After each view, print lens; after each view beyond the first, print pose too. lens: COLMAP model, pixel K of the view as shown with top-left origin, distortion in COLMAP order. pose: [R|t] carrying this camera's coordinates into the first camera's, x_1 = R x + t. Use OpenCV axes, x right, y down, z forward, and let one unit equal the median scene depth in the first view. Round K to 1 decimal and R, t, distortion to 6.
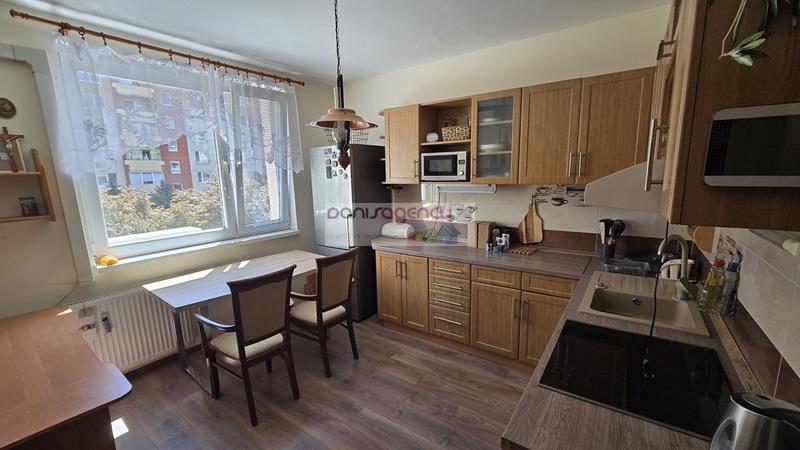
lens RADIAL K [[332.0, 0, 400.8], [0, 332.0, 232.5], [0, 0, 1]] dist [-0.000809, -0.000352]
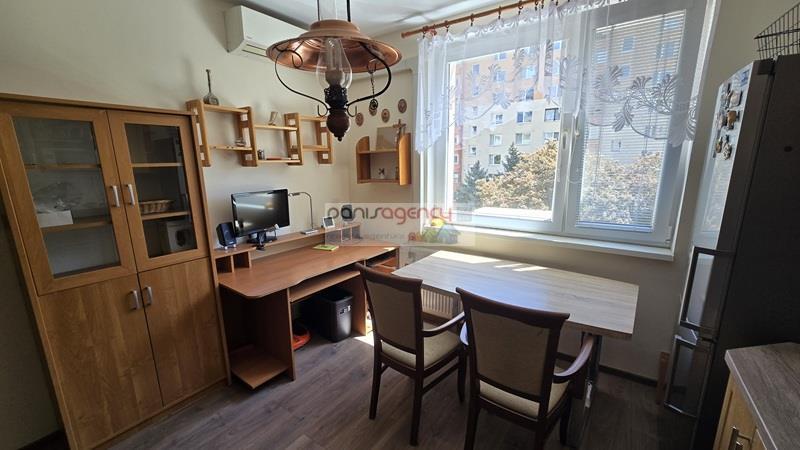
lens RADIAL K [[332.0, 0, 400.8], [0, 332.0, 232.5], [0, 0, 1]] dist [-0.000809, -0.000352]
pose [[-0.013581, 0.235434, -0.971796, 0.263984], [-0.165757, 0.957908, 0.234386, -0.120632], [0.986073, 0.164265, 0.026016, 0.705911]]
